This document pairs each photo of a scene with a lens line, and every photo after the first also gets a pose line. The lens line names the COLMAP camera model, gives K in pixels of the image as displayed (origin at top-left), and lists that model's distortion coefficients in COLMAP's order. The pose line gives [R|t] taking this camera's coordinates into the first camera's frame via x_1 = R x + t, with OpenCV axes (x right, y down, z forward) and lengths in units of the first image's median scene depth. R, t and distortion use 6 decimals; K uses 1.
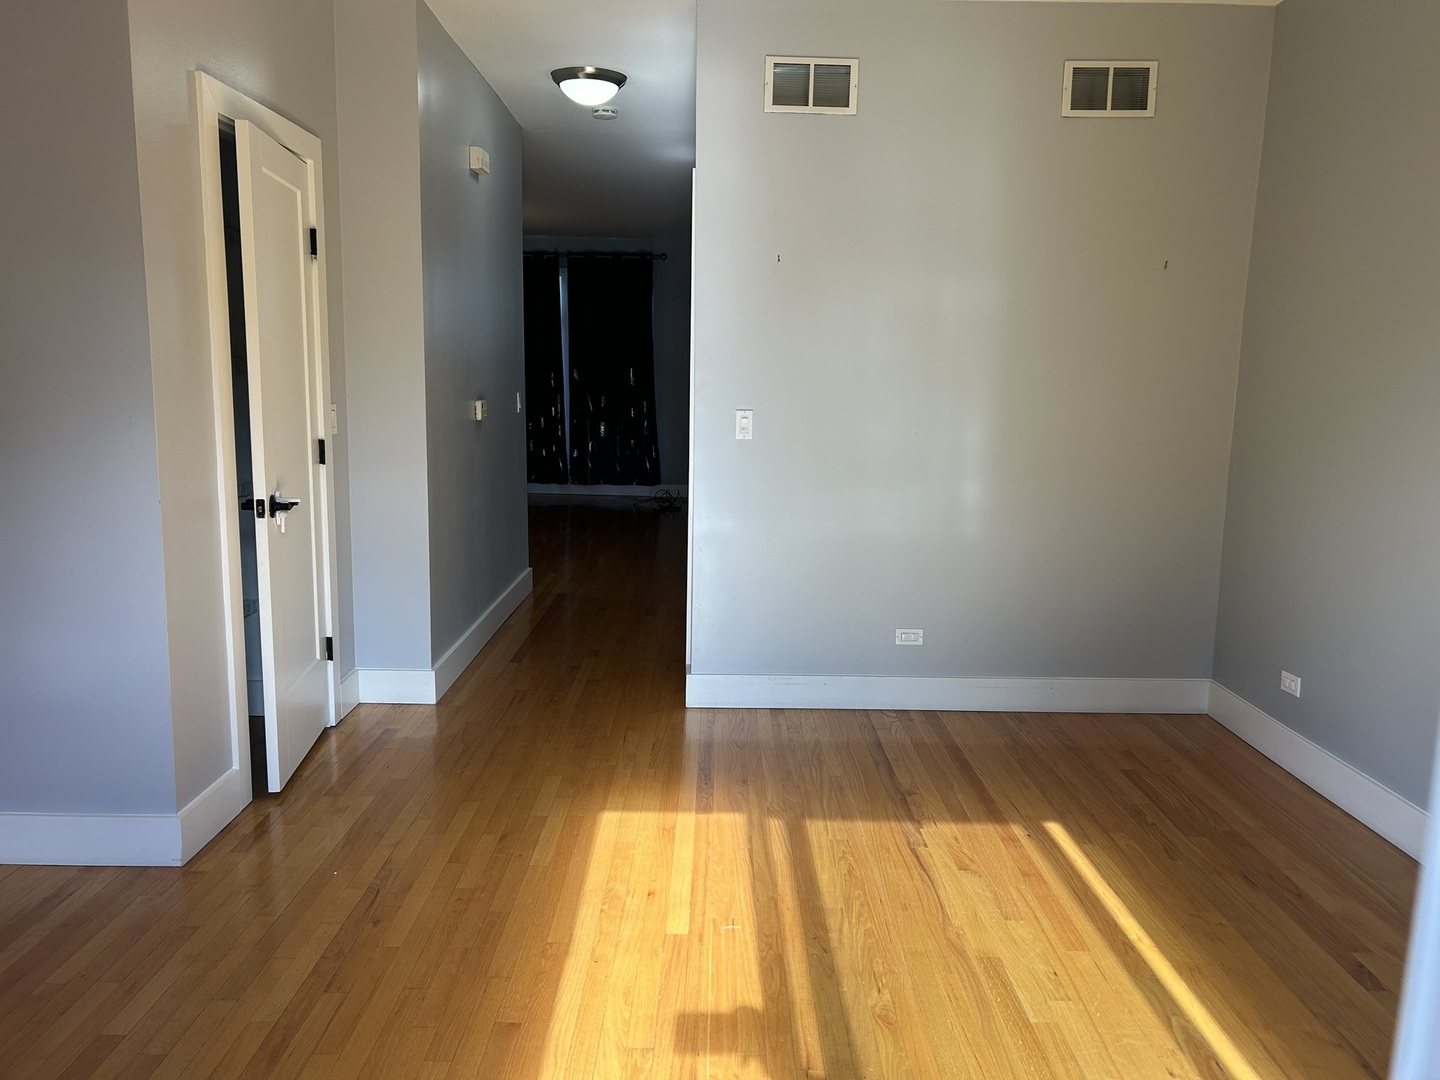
lens RADIAL K [[1090.3, 0, 718.5], [0, 1090.3, 544.9], [0, 0, 1]] dist [0.056227, -0.048867]
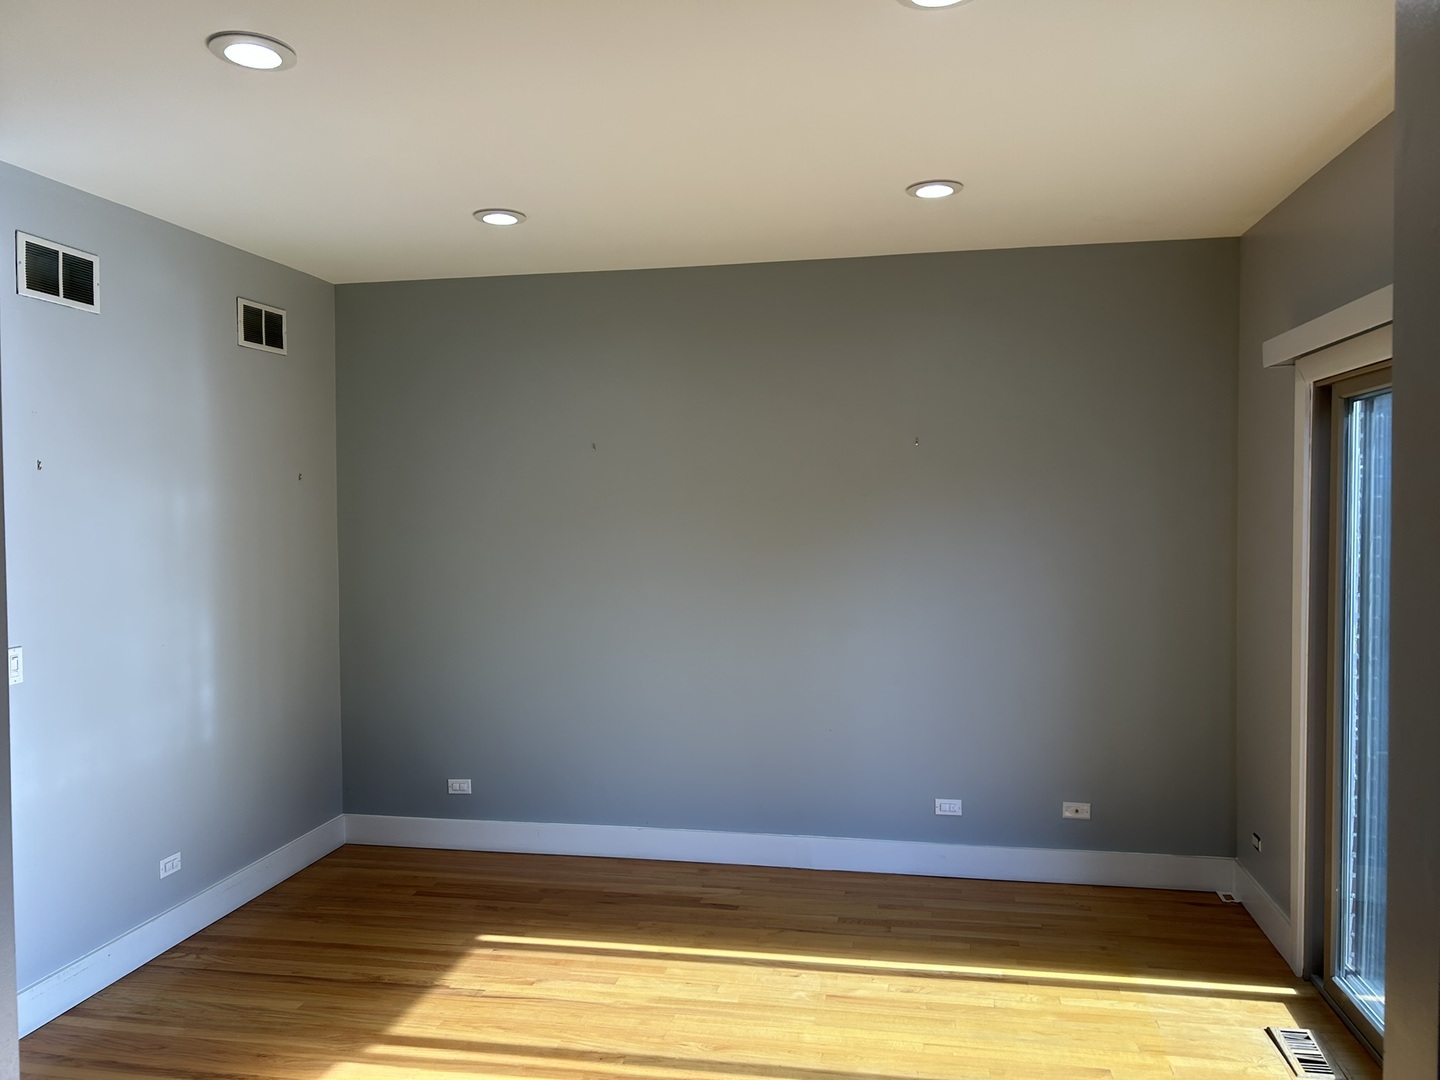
lens RADIAL K [[1090.3, 0, 721.0], [0, 1090.3, 533.1], [0, 0, 1]] dist [0.056227, -0.048867]
pose [[0.195416, -0.044477, 0.979711, -0.823763], [0.164110, 0.986369, 0.012045, -0.164809], [-0.966892, 0.158426, 0.200051, 0.412118]]
